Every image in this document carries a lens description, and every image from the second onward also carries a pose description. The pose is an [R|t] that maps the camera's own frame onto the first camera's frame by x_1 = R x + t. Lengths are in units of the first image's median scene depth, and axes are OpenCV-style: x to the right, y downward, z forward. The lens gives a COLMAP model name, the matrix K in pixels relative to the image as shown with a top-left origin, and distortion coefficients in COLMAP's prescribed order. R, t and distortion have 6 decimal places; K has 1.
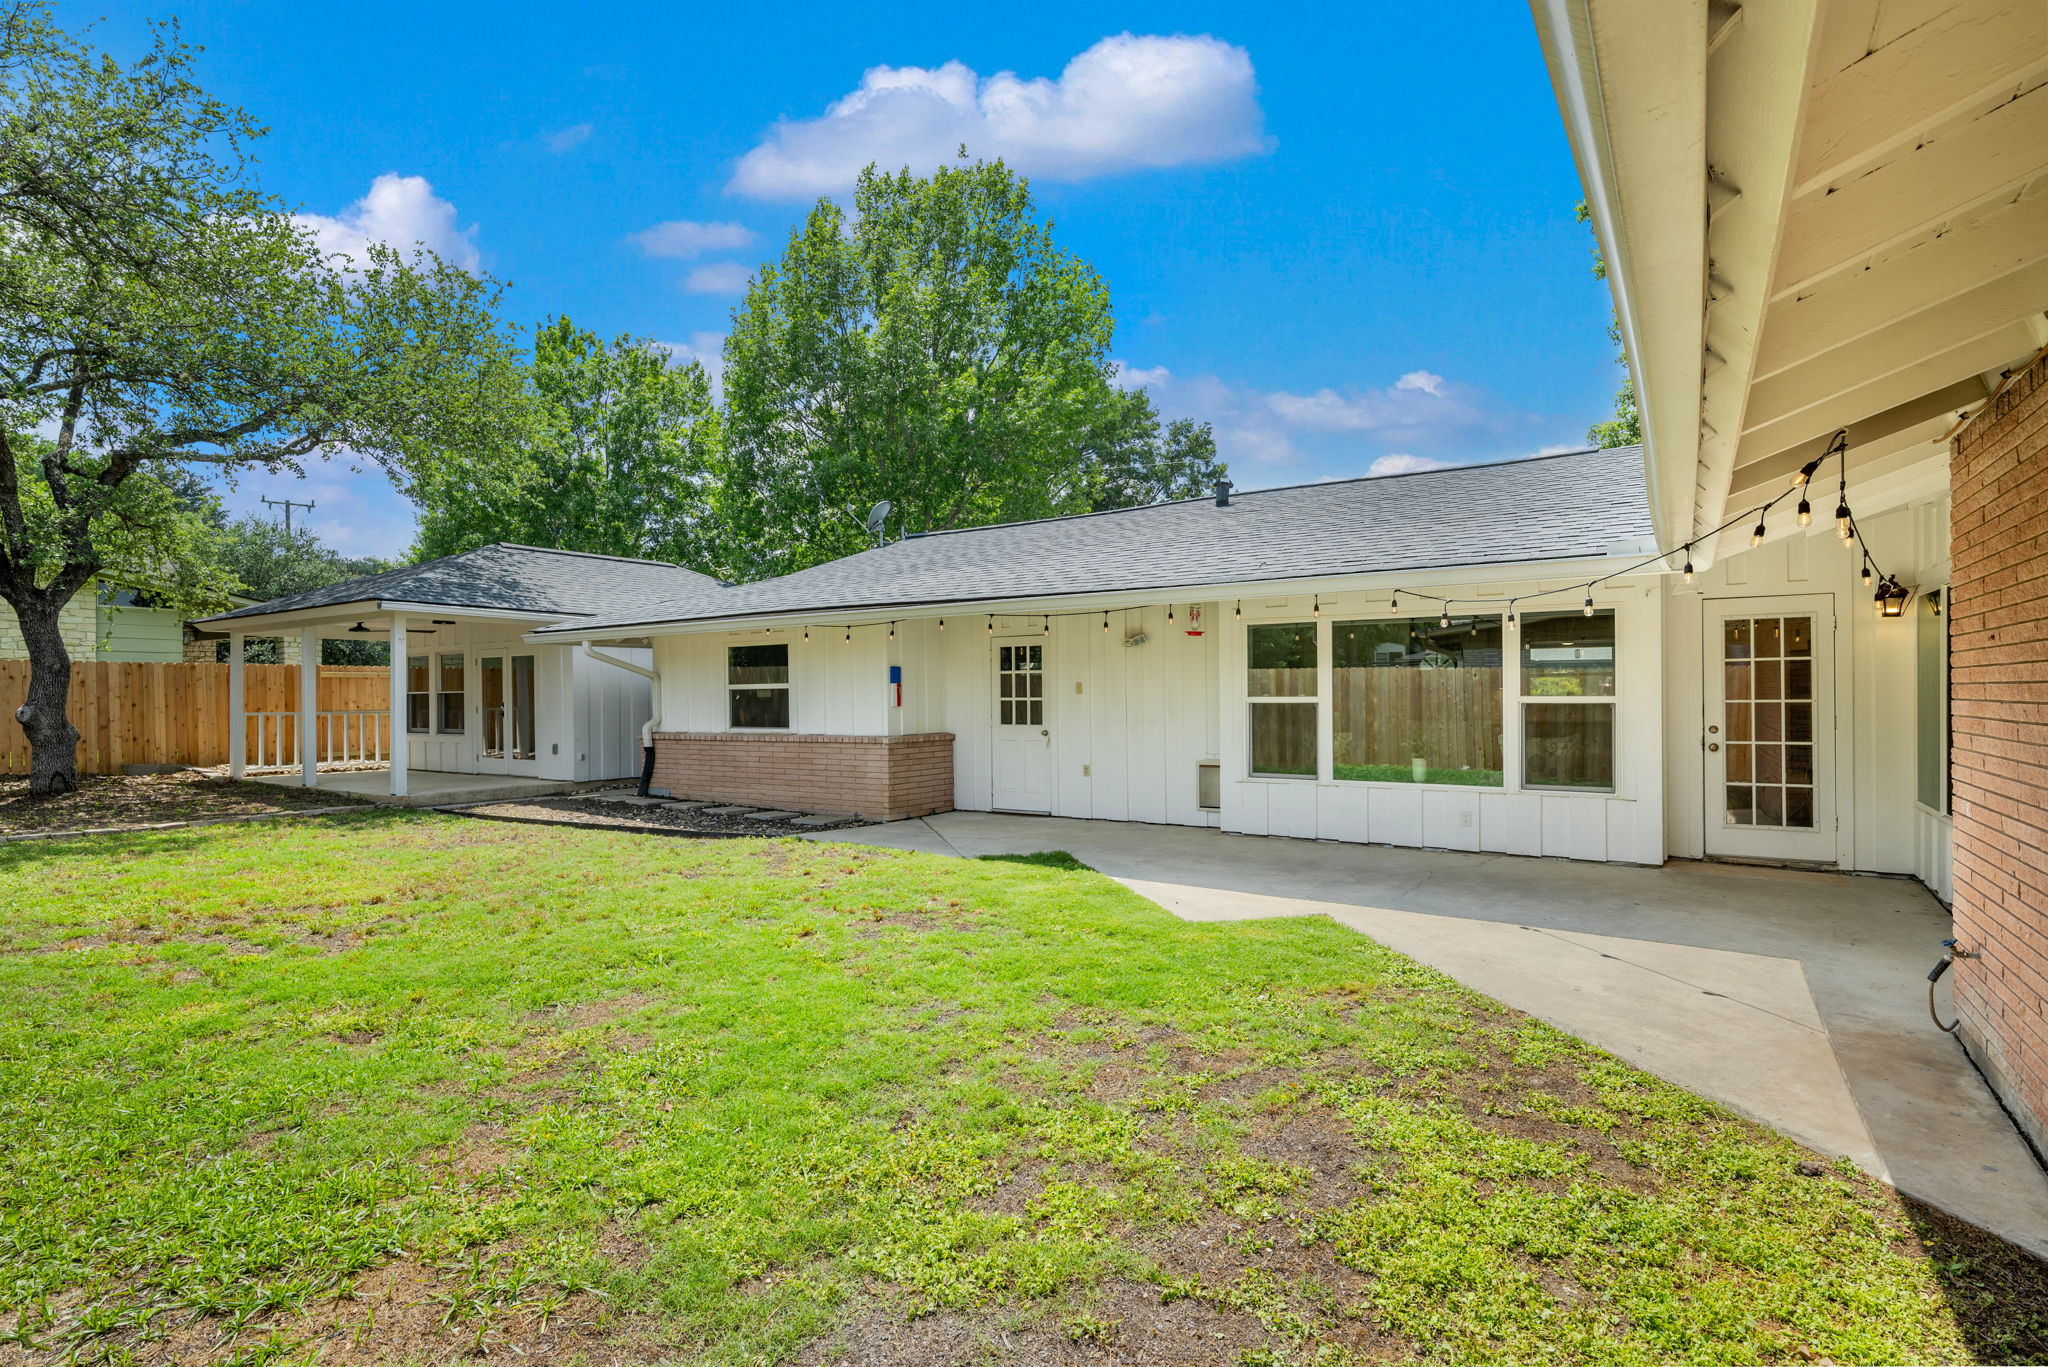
lens RADIAL K [[1004.1, 0, 996.7], [0, 1004.1, 710.0], [0, 0, 1]] dist [0.000971, 0.000120]
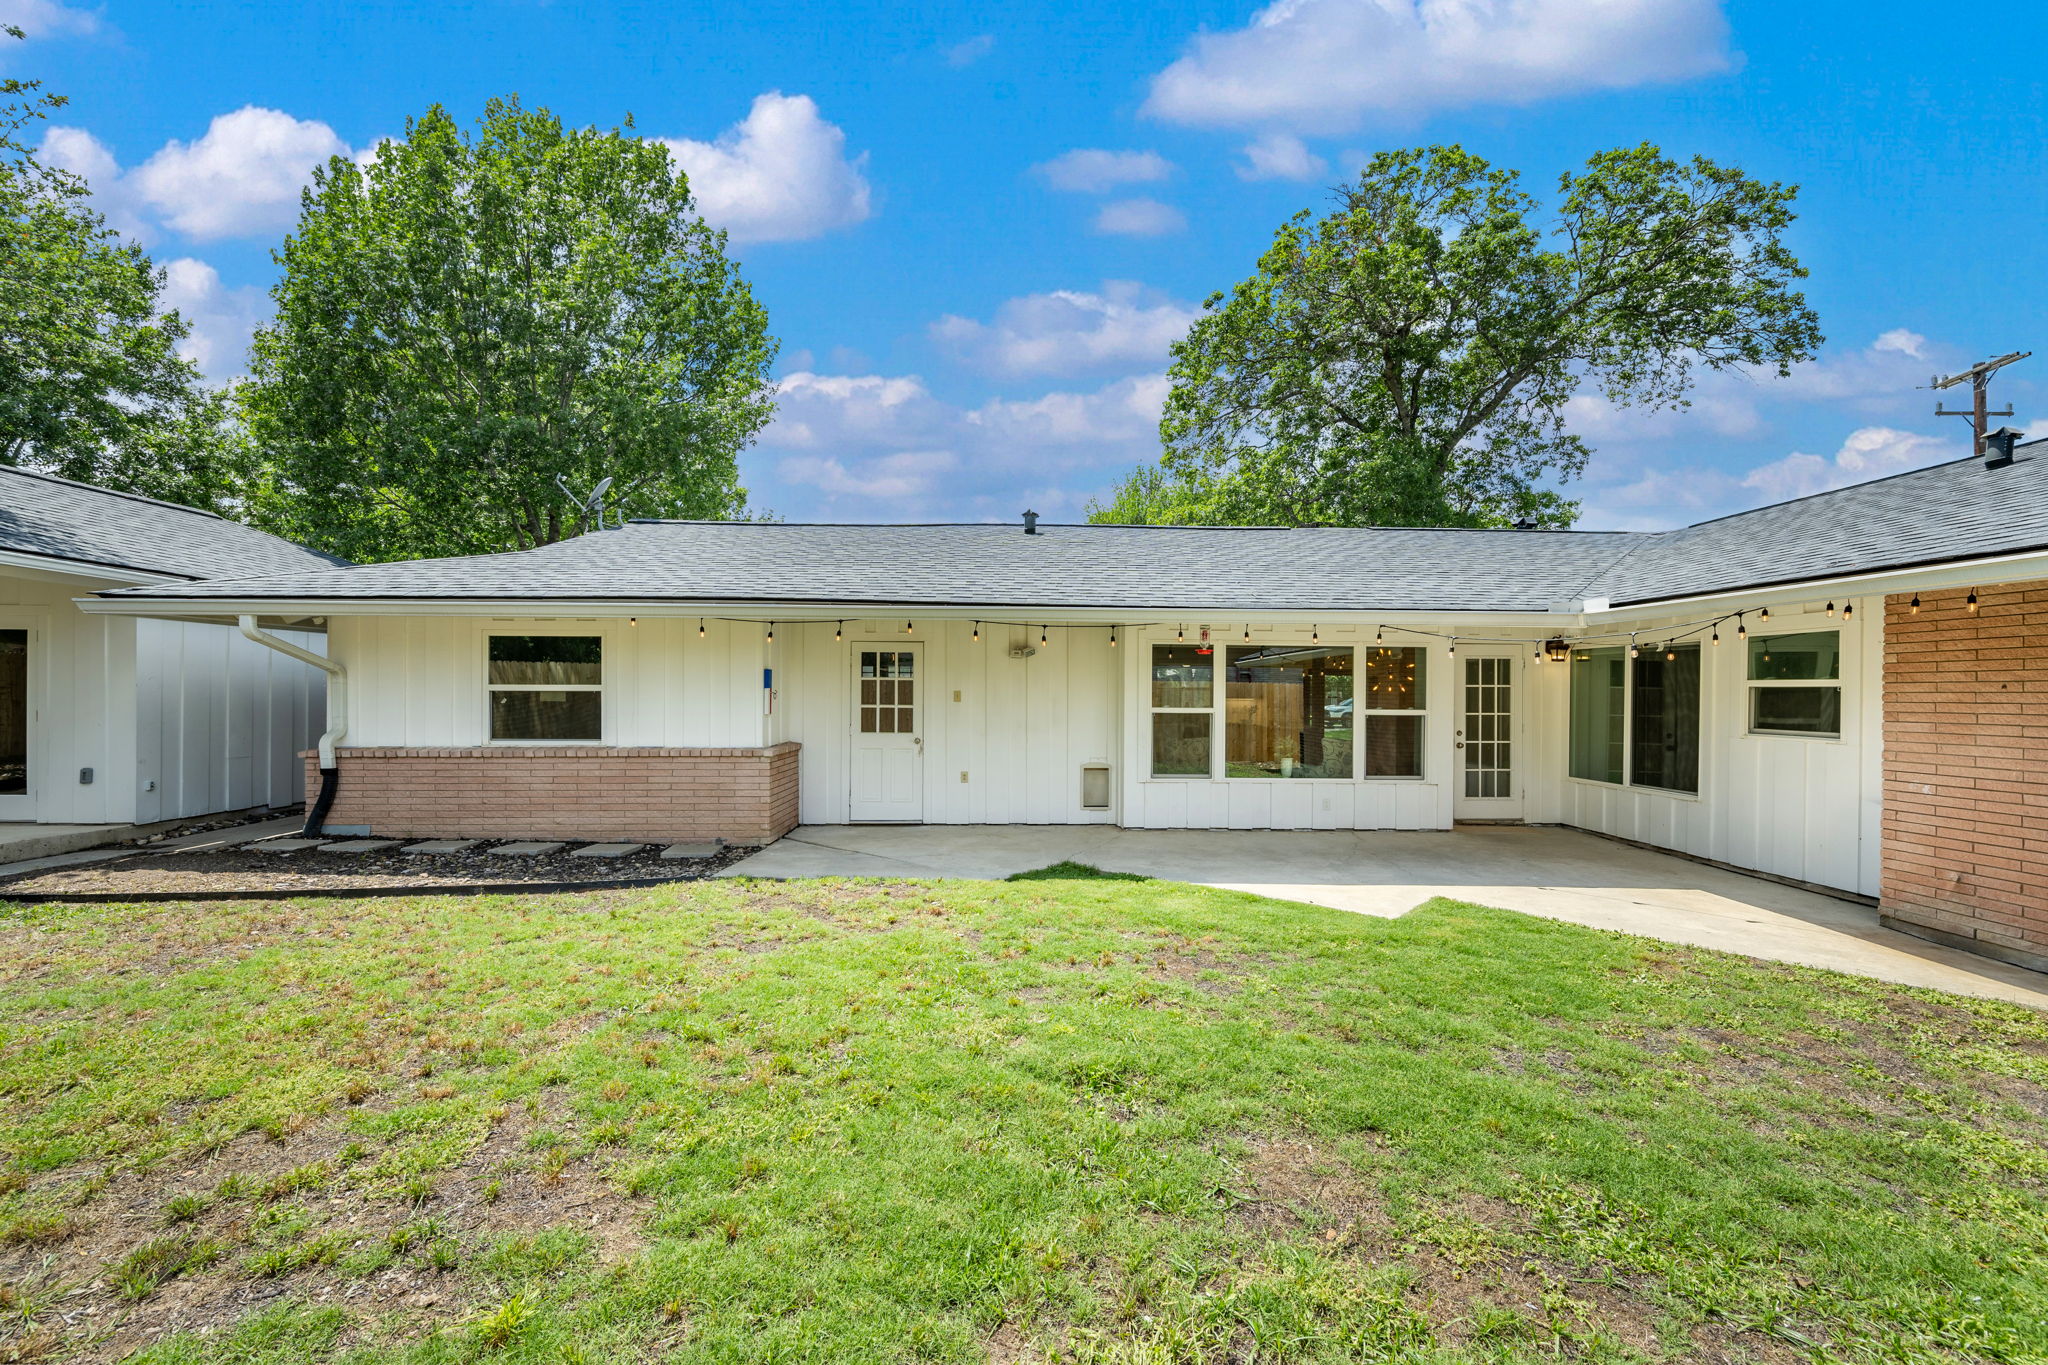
lens RADIAL K [[836.3, 0, 1009.1], [0, 836.3, 696.2], [0, 0, 1]] dist [-0.000423, -0.000014]
pose [[0.806916, 0.014705, 0.590483, -0.362432], [-0.003469, 0.999791, -0.020158, -0.004865], [-0.590656, 0.014218, 0.806798, 0.278104]]
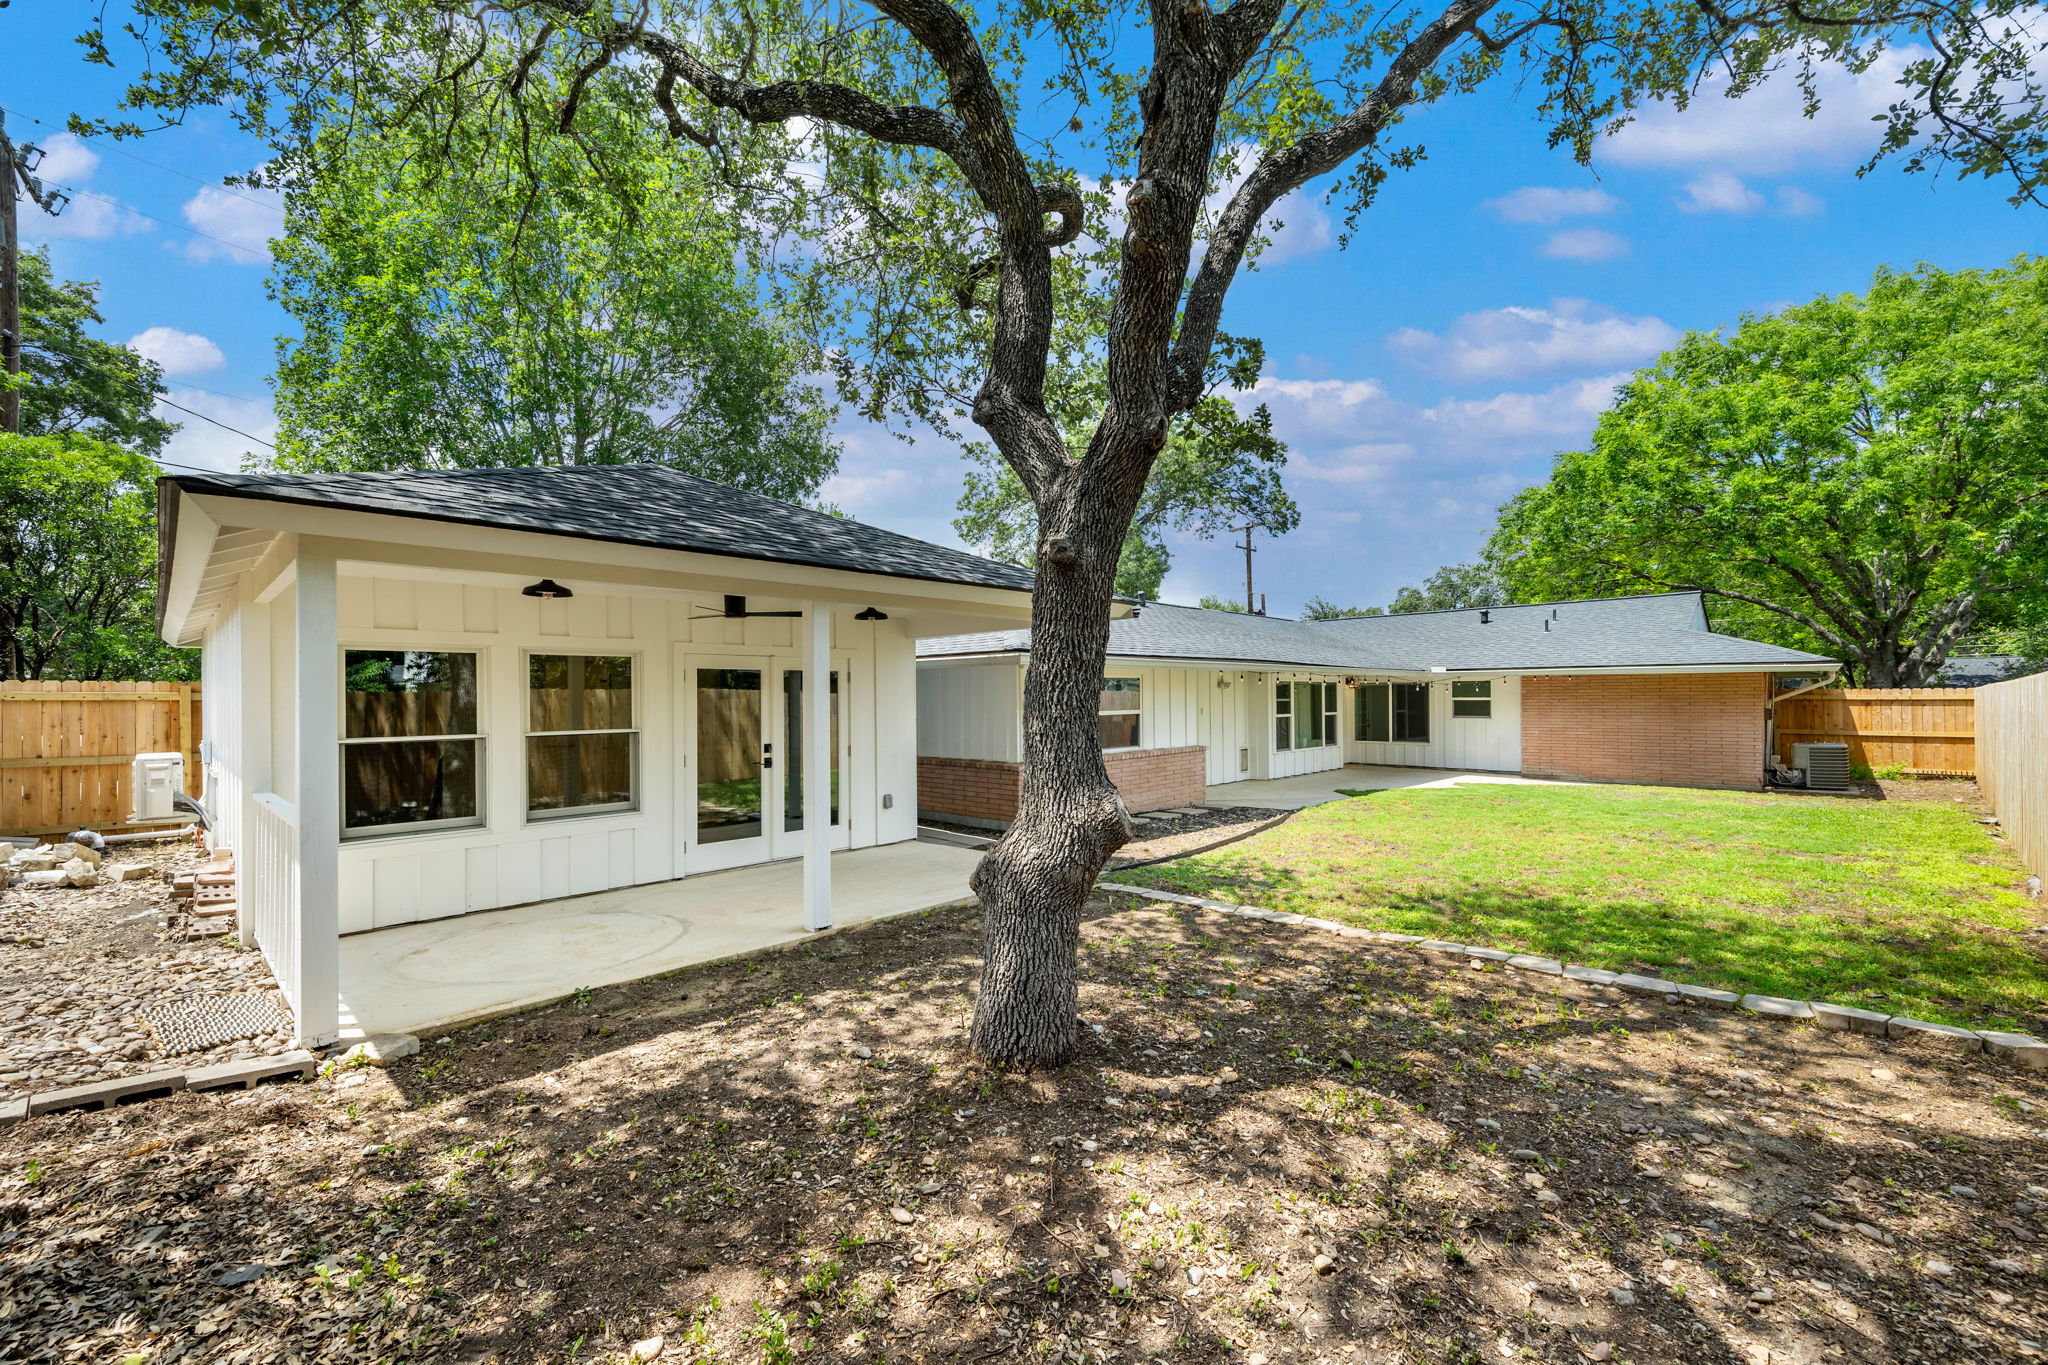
lens RADIAL K [[836.3, 0, 1009.1], [0, 836.3, 696.2], [0, 0, 1]] dist [-0.000423, -0.000014]
pose [[0.165189, 0.009197, 0.986219, -1.336013], [0.027442, 0.999527, -0.013918, -0.035182], [-0.985880, 0.029363, 0.164858, 1.052553]]
